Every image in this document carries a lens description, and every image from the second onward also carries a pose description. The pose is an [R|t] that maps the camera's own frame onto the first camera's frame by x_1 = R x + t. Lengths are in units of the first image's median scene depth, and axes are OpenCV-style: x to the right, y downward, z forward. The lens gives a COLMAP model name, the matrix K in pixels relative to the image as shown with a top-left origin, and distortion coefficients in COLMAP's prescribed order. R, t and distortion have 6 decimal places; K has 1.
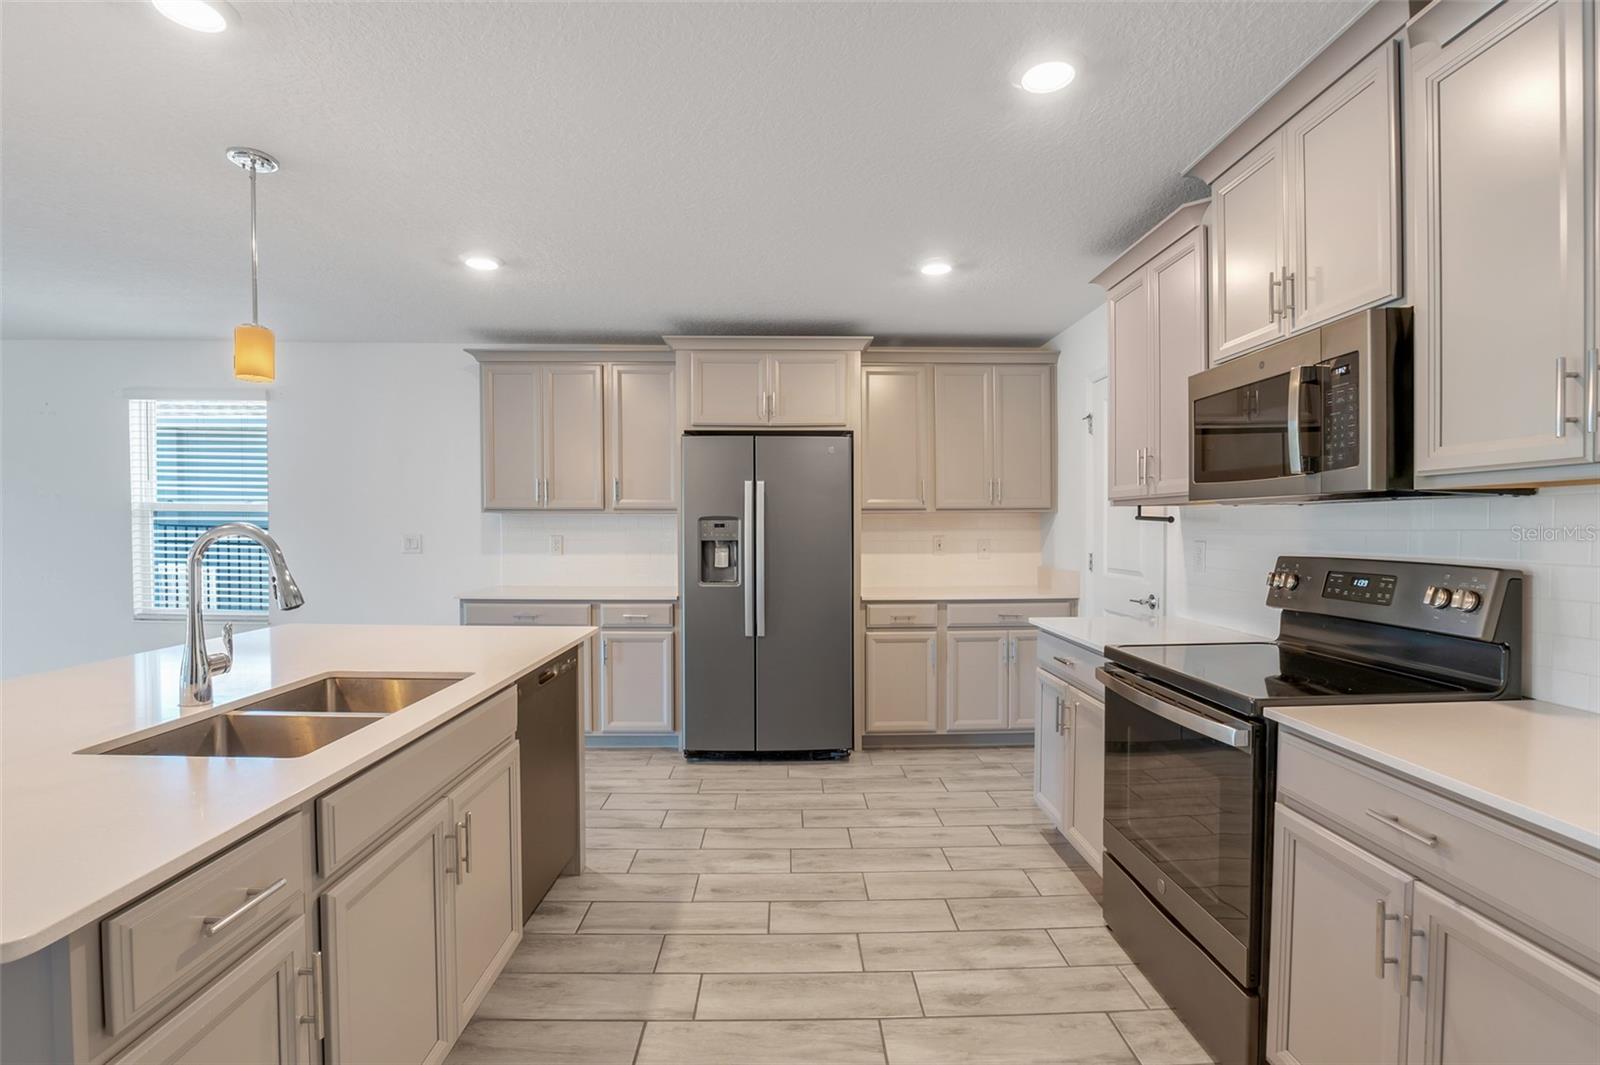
lens RADIAL K [[739.0, 0, 805.2], [0, 739.0, 543.3], [0, 0, 1]] dist [-0.032824, 0.000924]
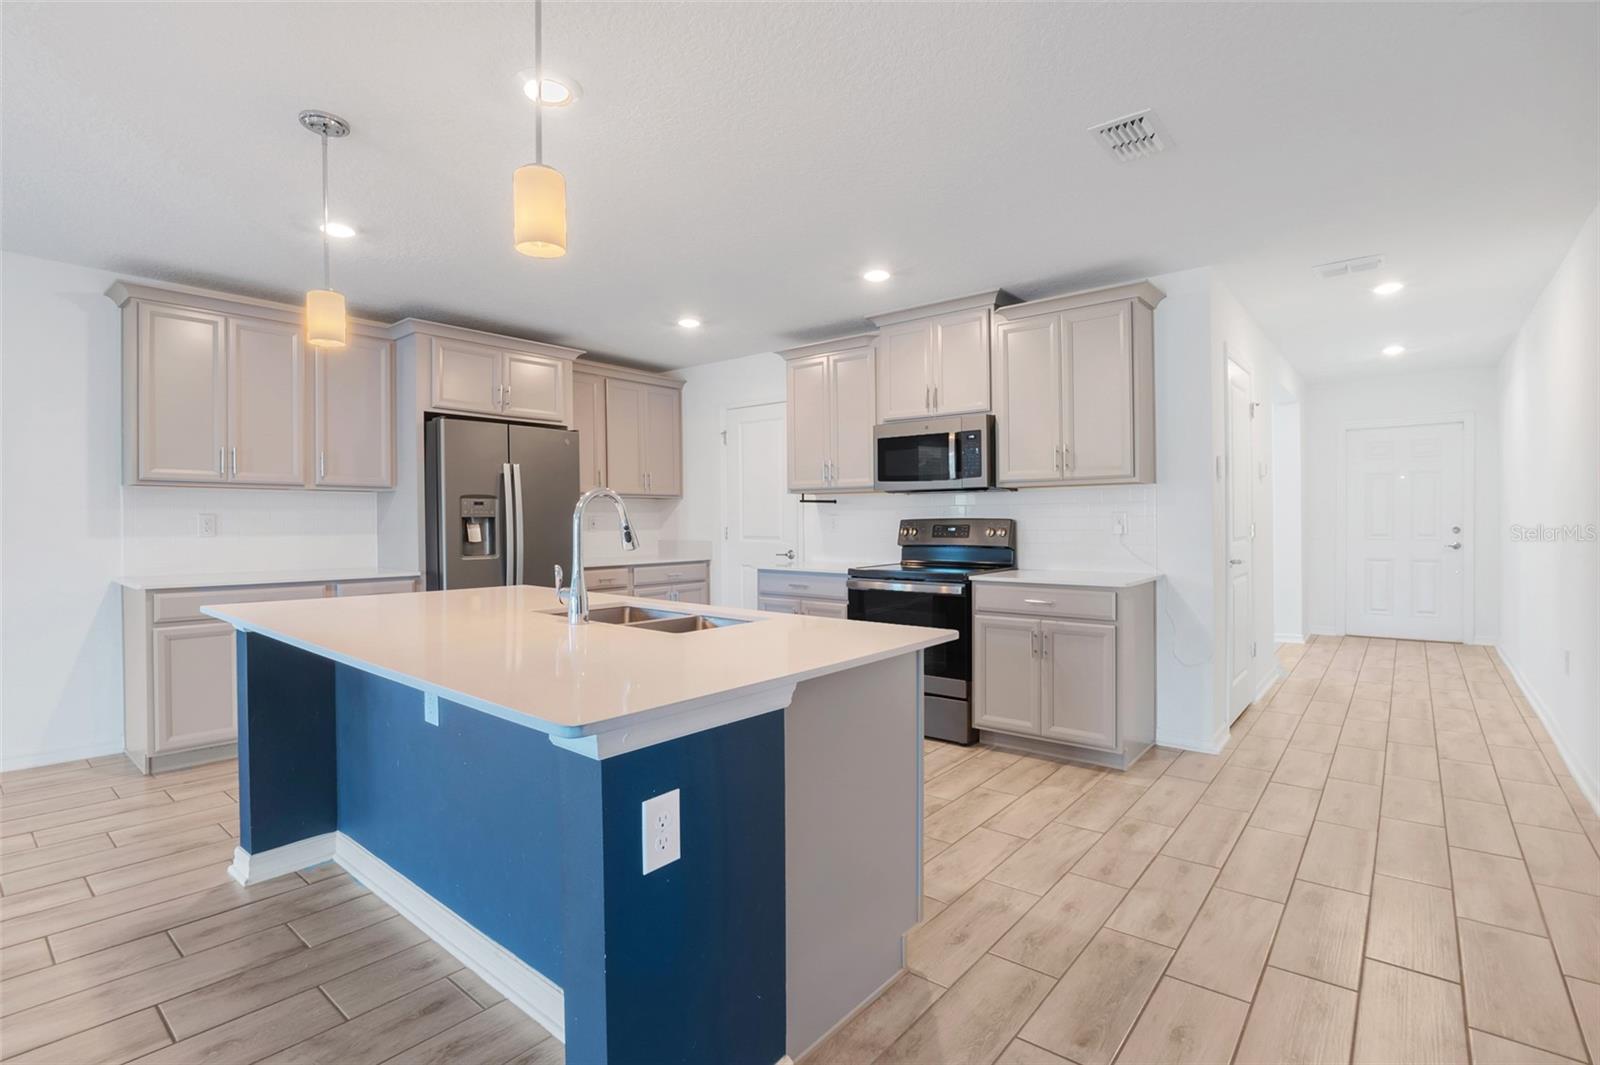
lens RADIAL K [[739.0, 0, 809.7], [0, 739.0, 533.8], [0, 0, 1]] dist [-0.032824, 0.000924]
pose [[0.655568, -0.014106, 0.755004, -0.616711], [0.019045, 0.999816, 0.002143, 0.027849], [-0.754896, 0.012974, 0.655716, -0.078476]]
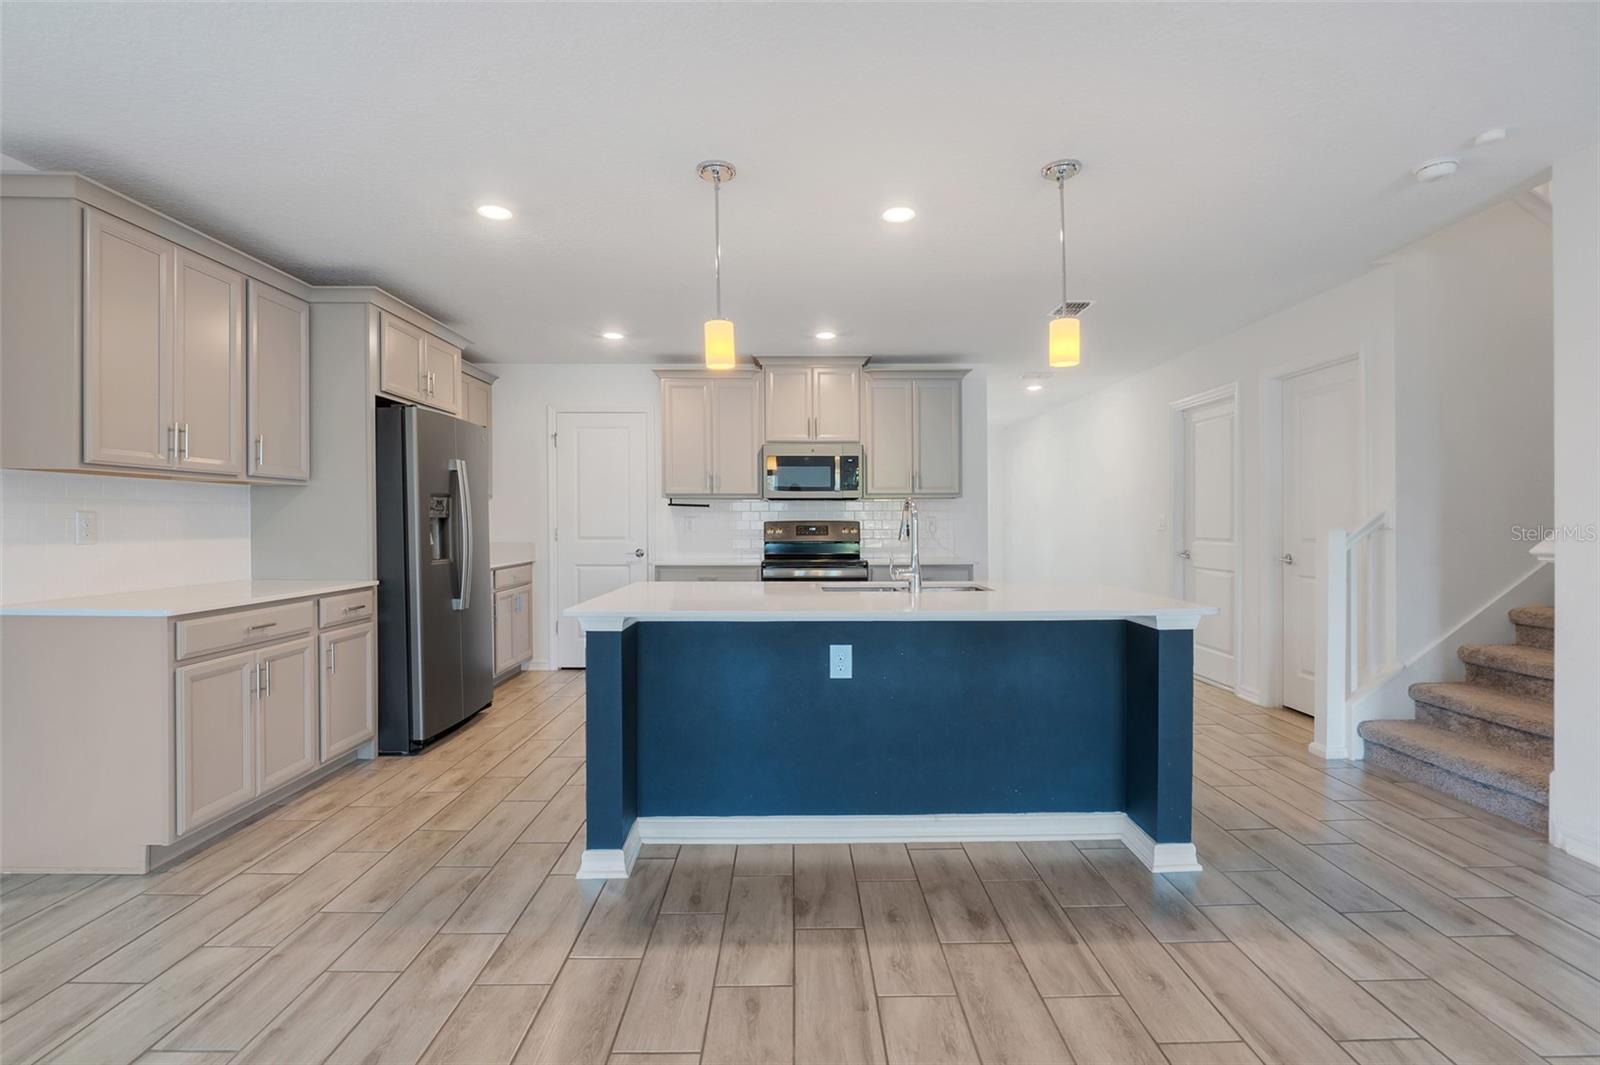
lens RADIAL K [[739.0, 0, 802.2], [0, 739.0, 534.0], [0, 0, 1]] dist [-0.032824, 0.000924]
pose [[0.019133, -0.017100, 0.999671, -1.089420], [0.023879, 0.999576, 0.016641, 0.012714], [-0.999532, 0.023553, 0.019533, 0.494073]]
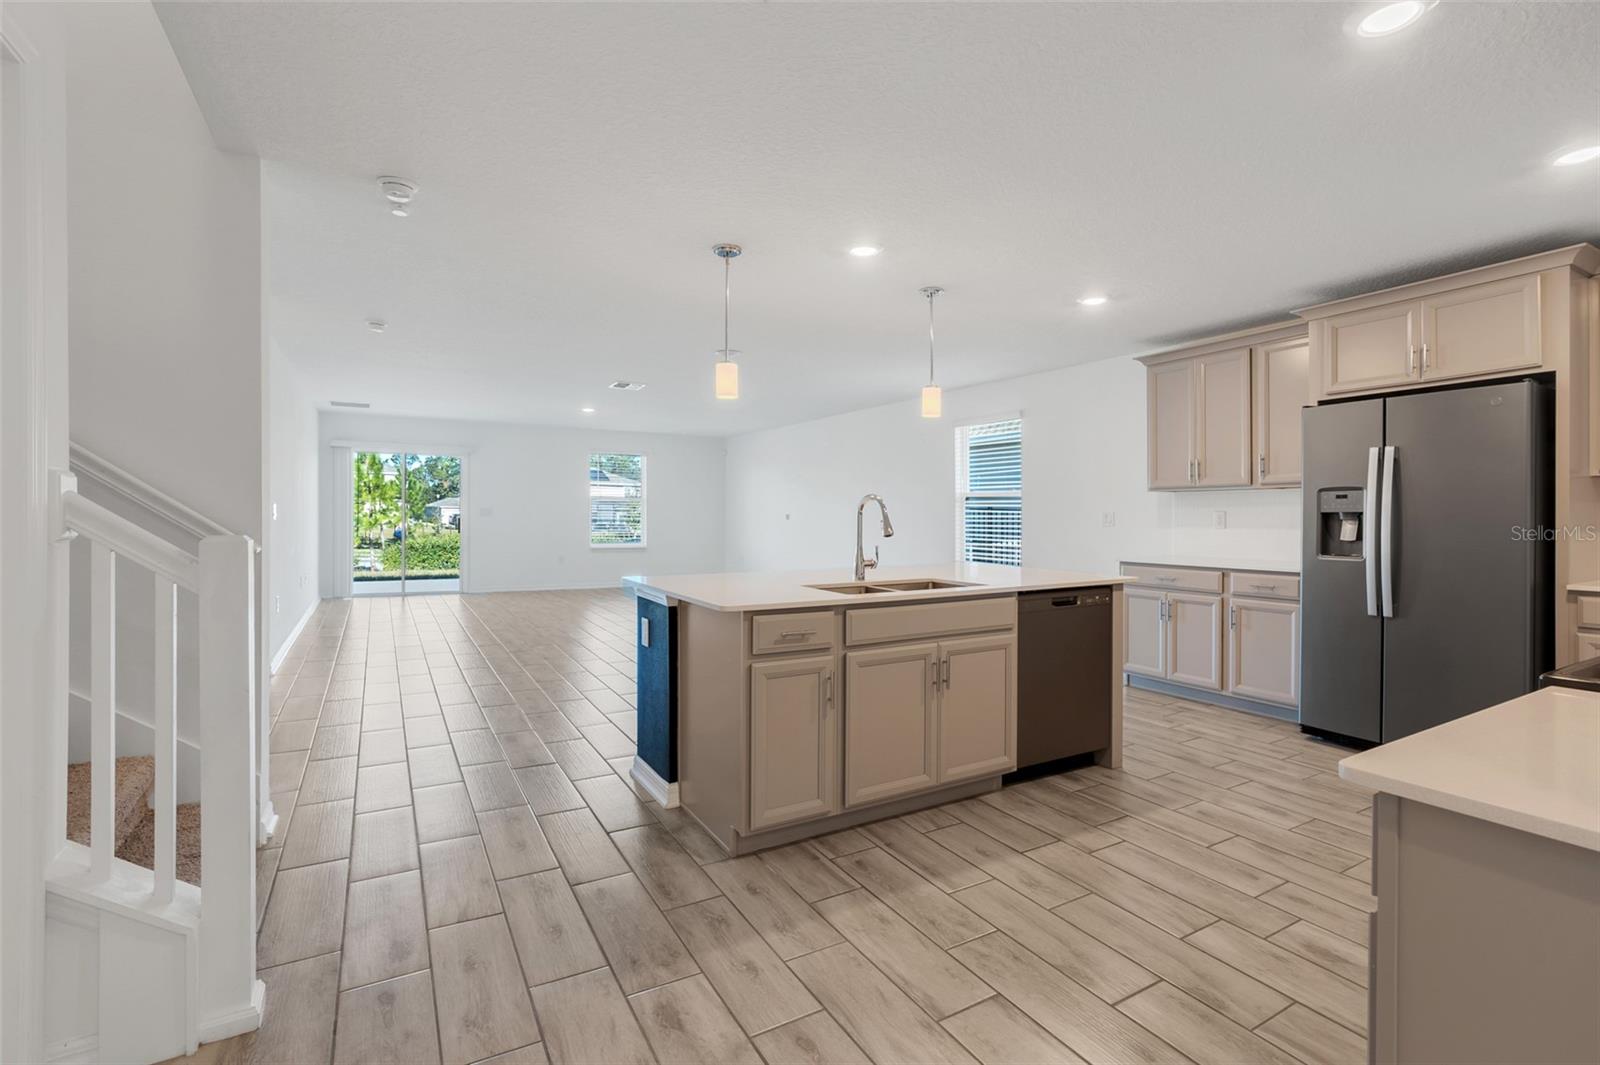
lens RADIAL K [[739.0, 0, 798.1], [0, 739.0, 527.5], [0, 0, 1]] dist [-0.032824, 0.000924]
pose [[0.457918, 0.010200, -0.888936, 0.398150], [-0.020757, 0.999784, 0.000780, 0.029830], [0.888752, 0.018095, 0.458030, -0.053833]]
